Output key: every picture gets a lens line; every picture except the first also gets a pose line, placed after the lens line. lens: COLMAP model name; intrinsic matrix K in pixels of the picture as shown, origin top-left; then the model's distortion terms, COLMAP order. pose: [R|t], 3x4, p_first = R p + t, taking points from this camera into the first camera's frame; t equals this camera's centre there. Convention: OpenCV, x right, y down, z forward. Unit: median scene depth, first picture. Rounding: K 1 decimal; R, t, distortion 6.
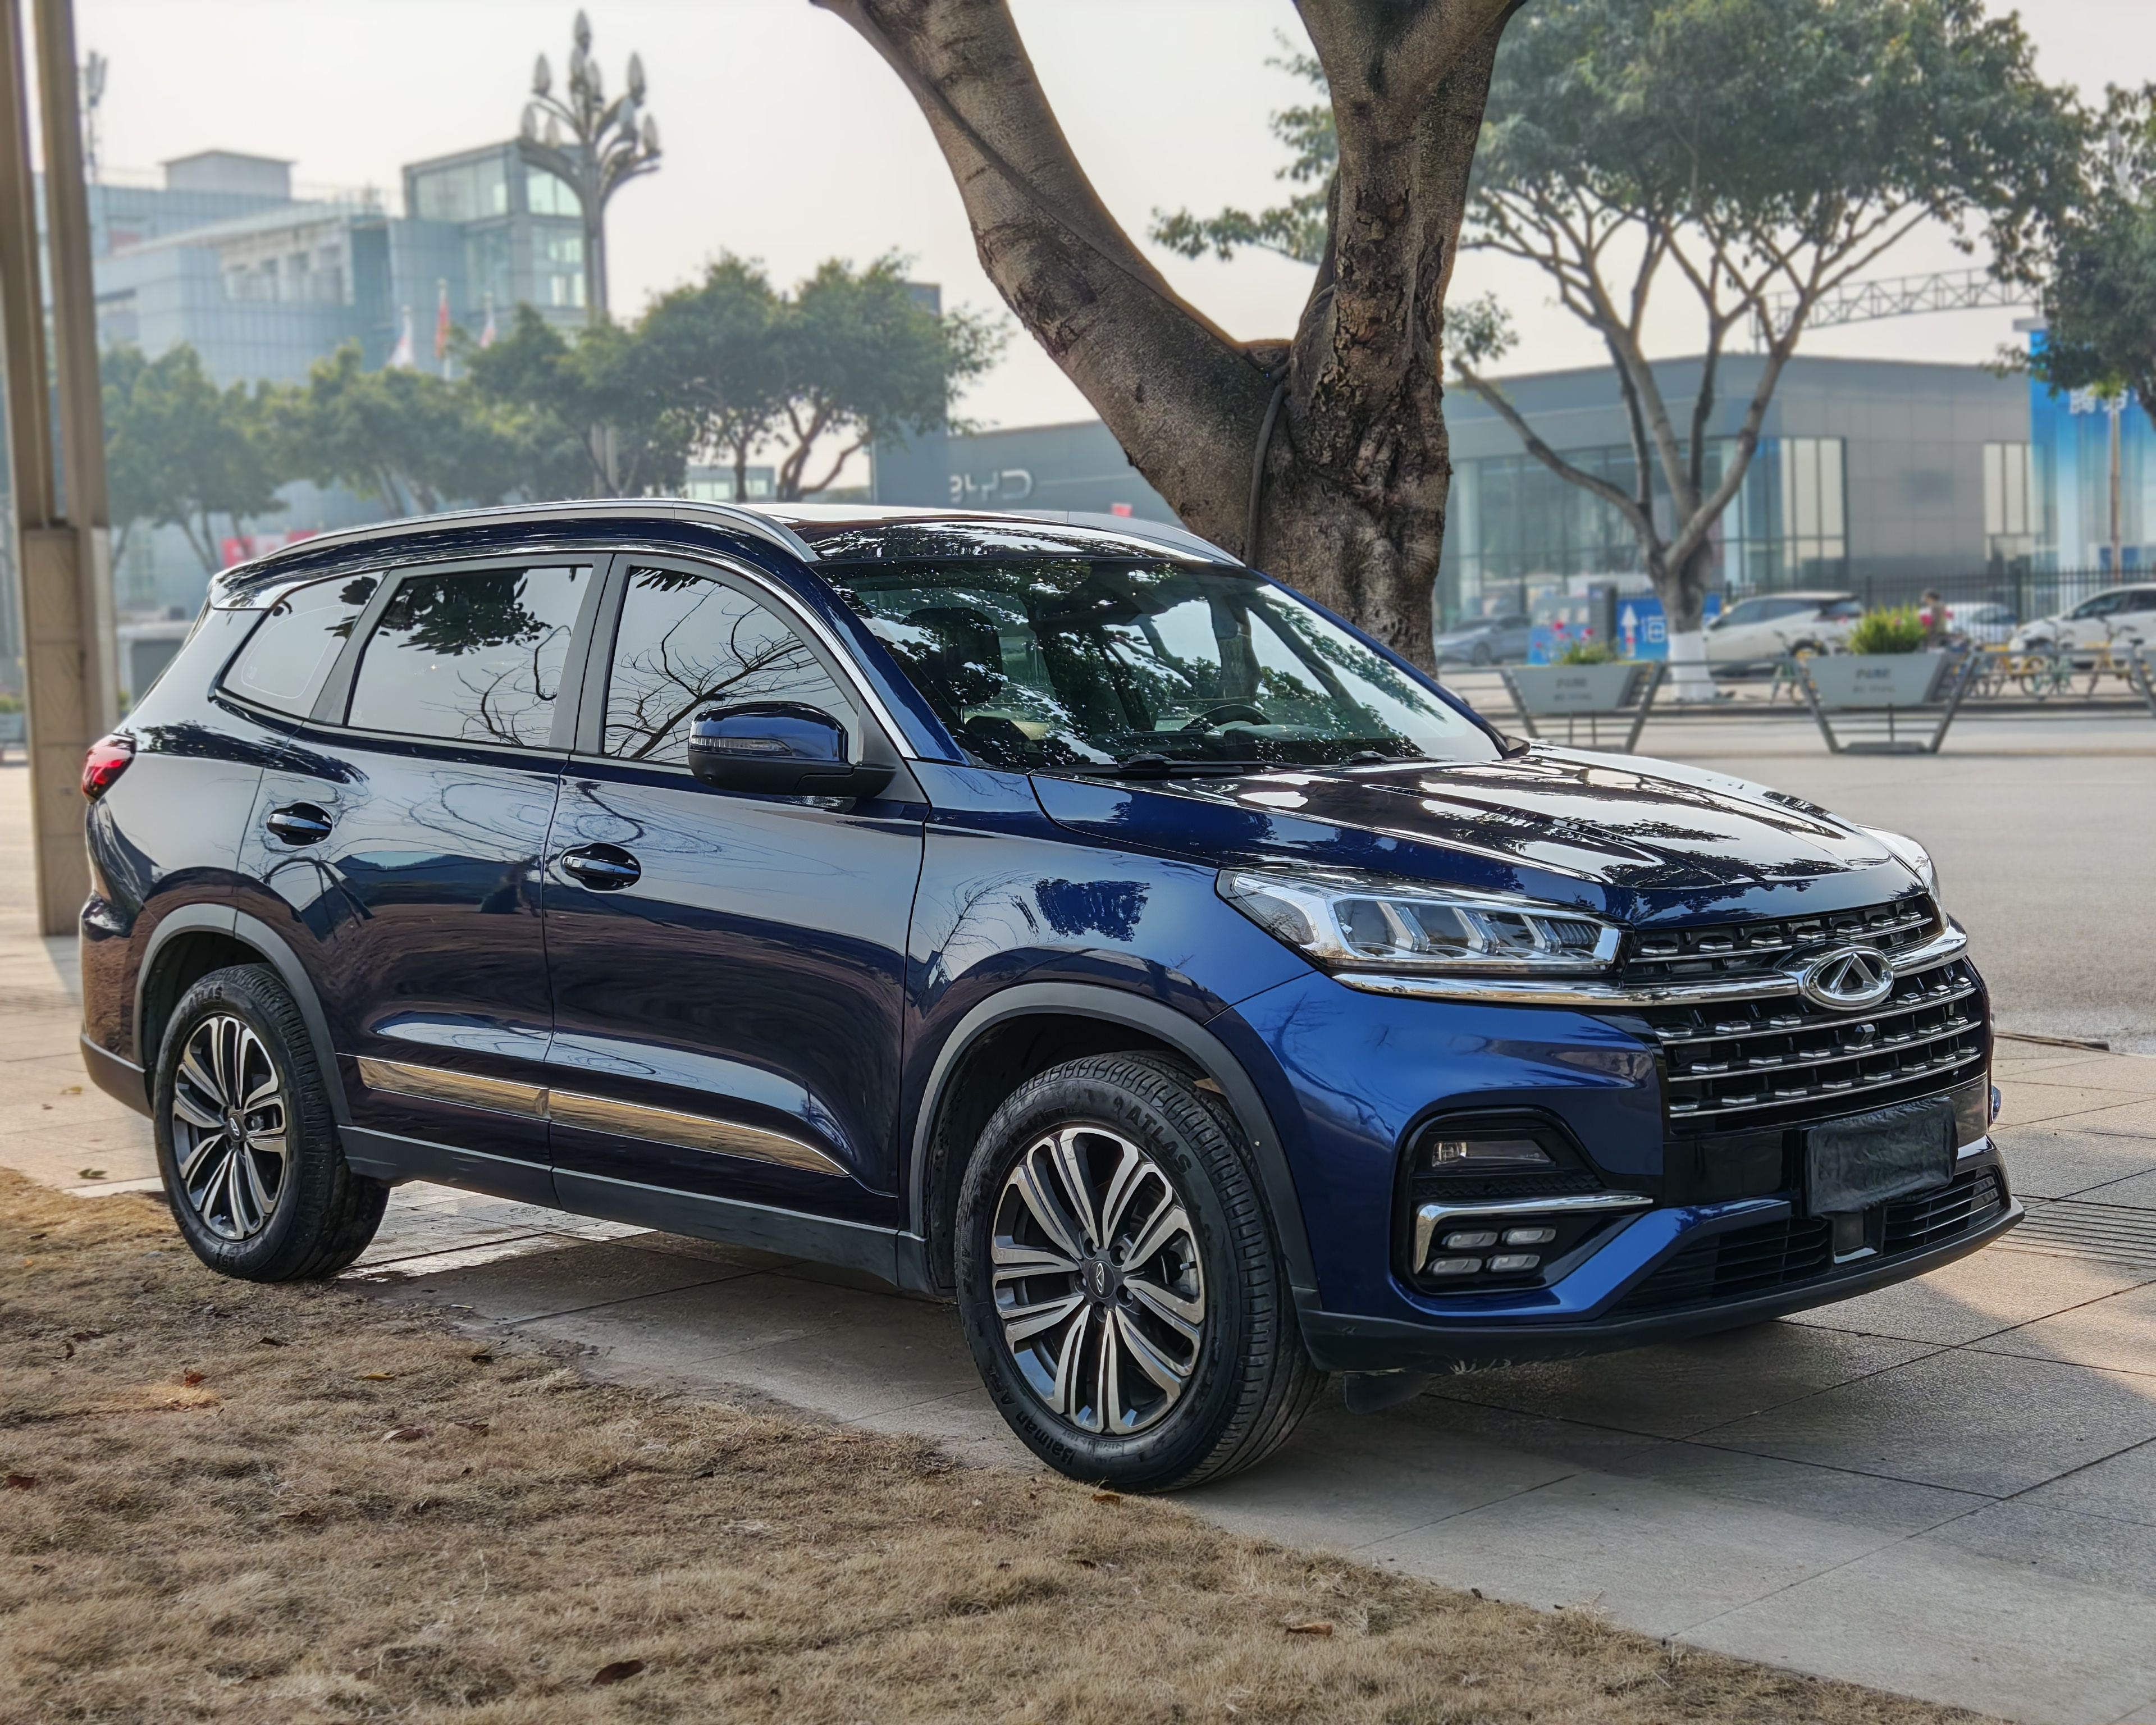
lens RADIAL K [[3262.9, 0, 1078.0], [0, 3262.9, 862.5], [0, 0, 1]] dist [0.186438, -1.337318]
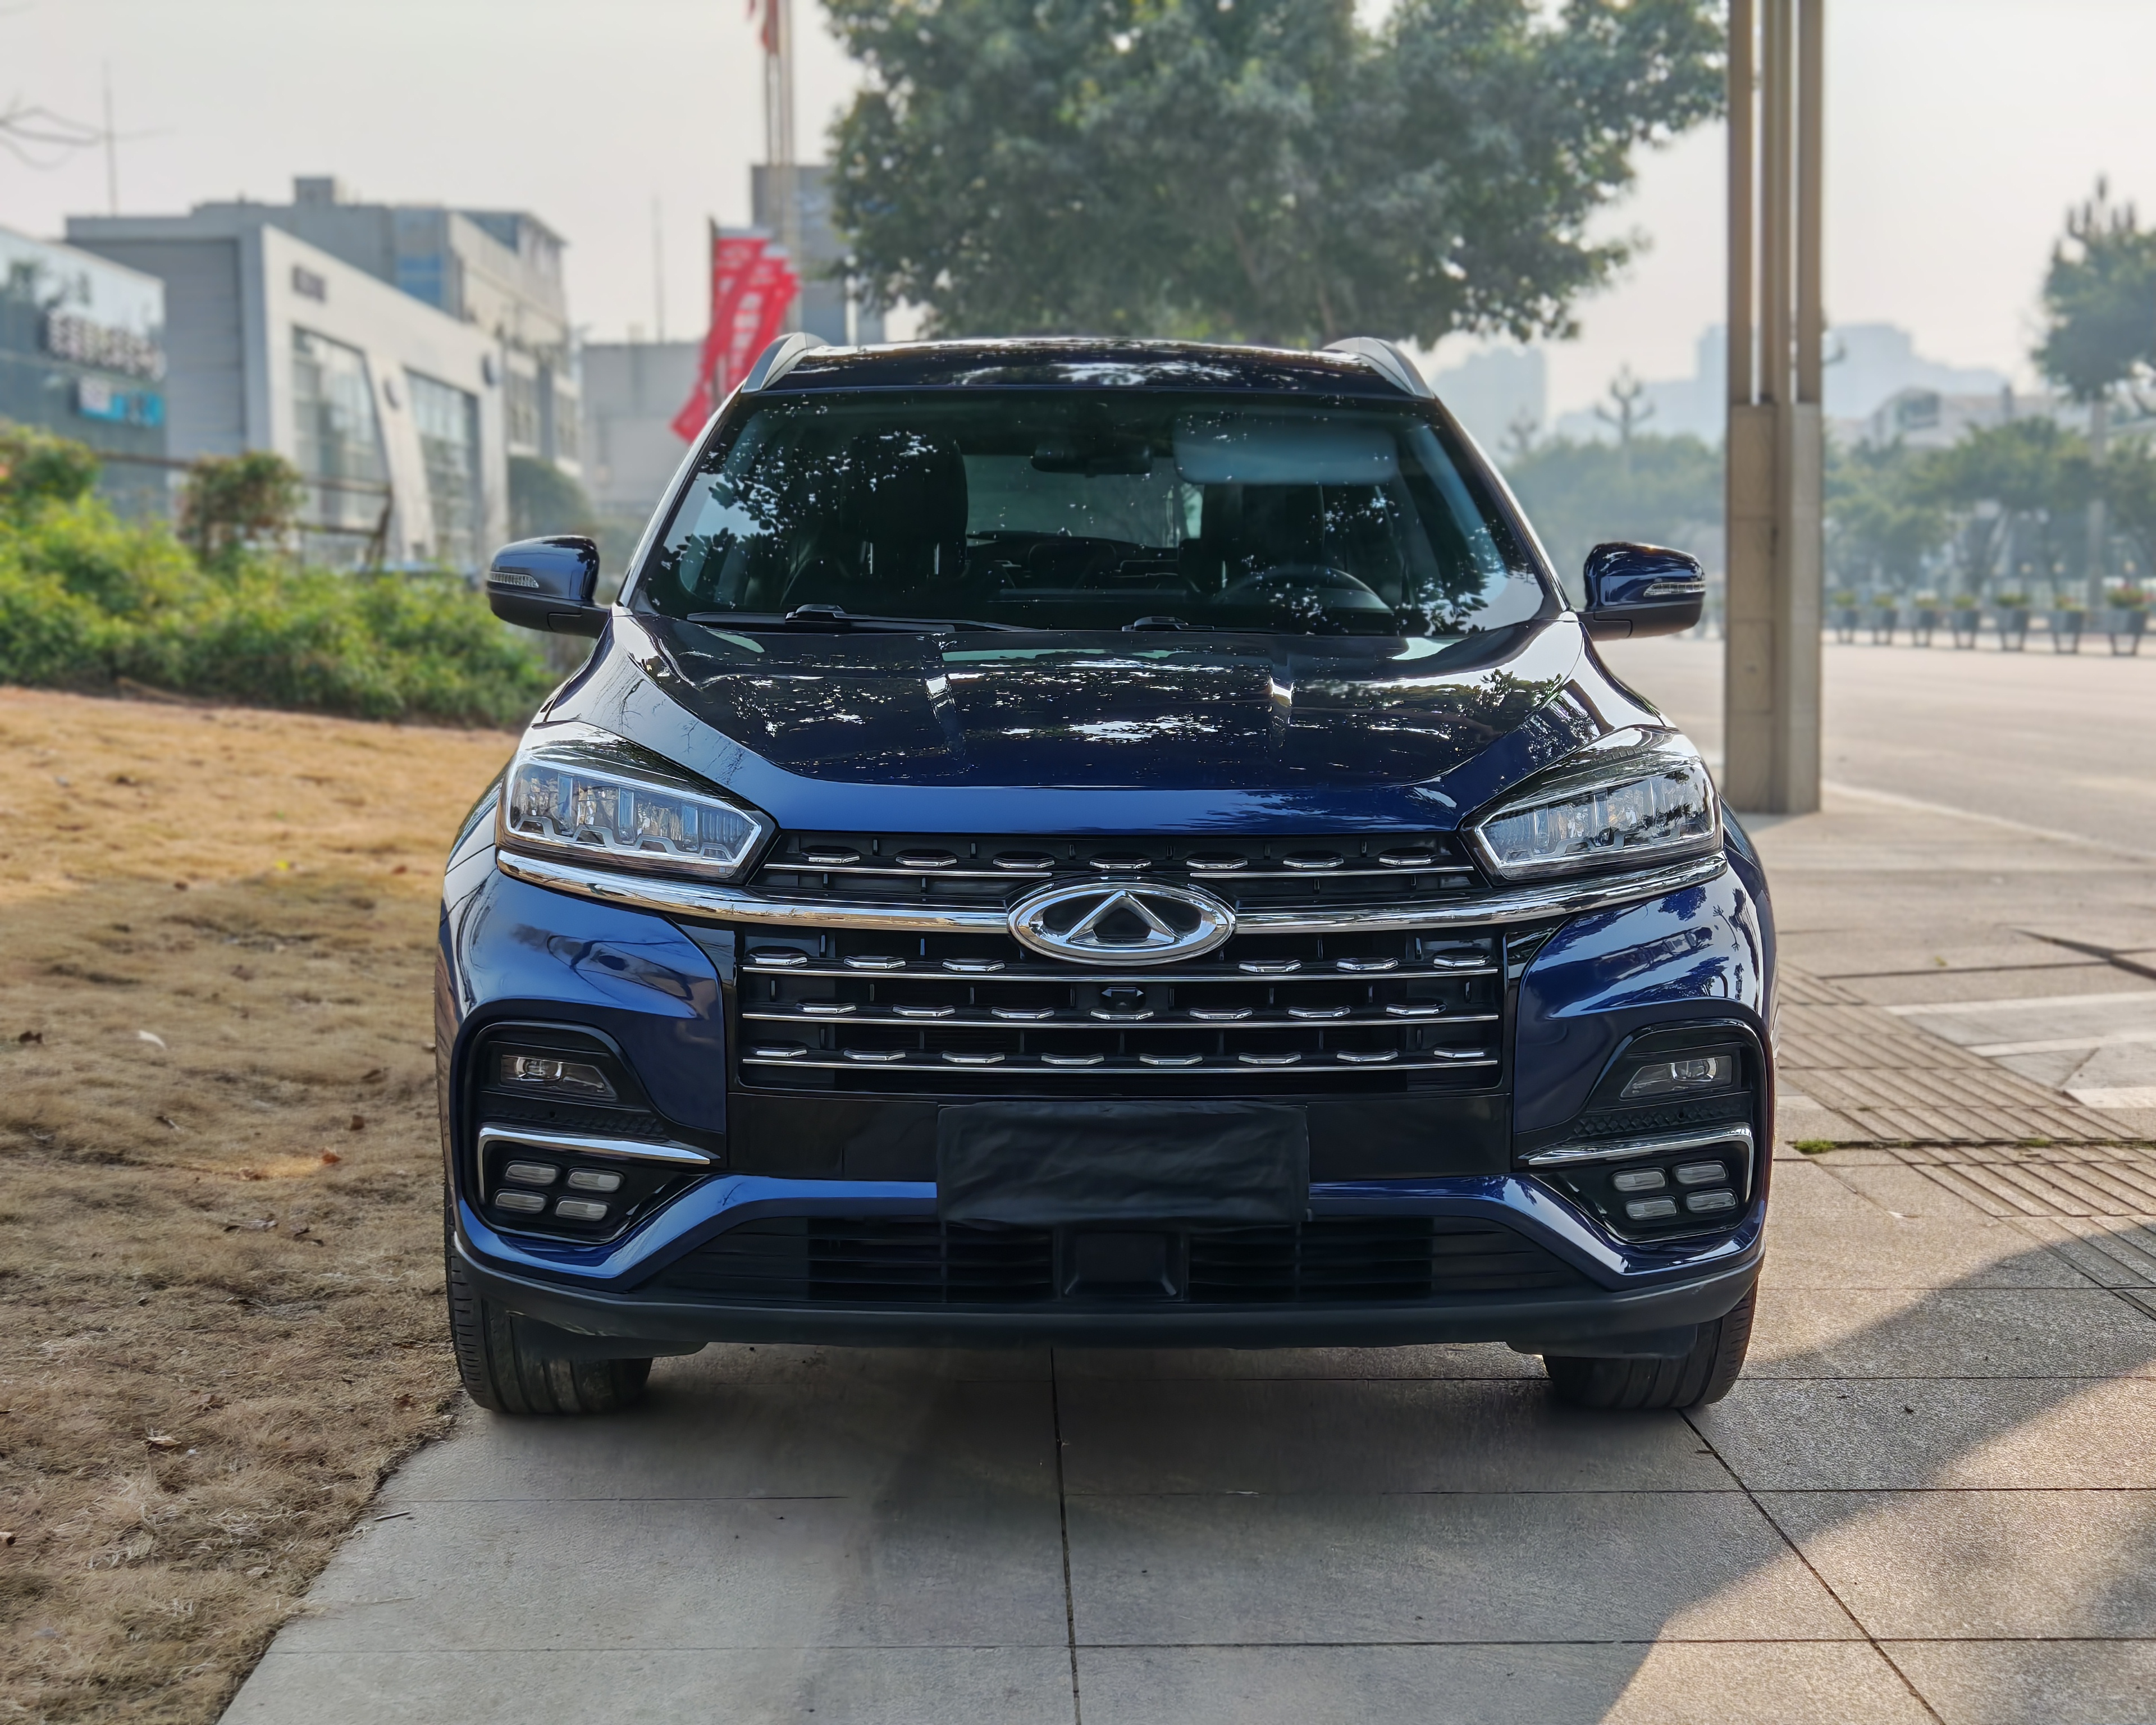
lens RADIAL K [[3262.9, 0, 1078.0], [0, 3262.9, 862.5], [0, 0, 1]] dist [0.186438, -1.337318]
pose [[0.726629, 0.089414, -0.681187, 0.764596], [-0.068710, 0.995982, 0.057442, -0.022049], [0.683586, 0.005065, 0.729852, 0.461714]]
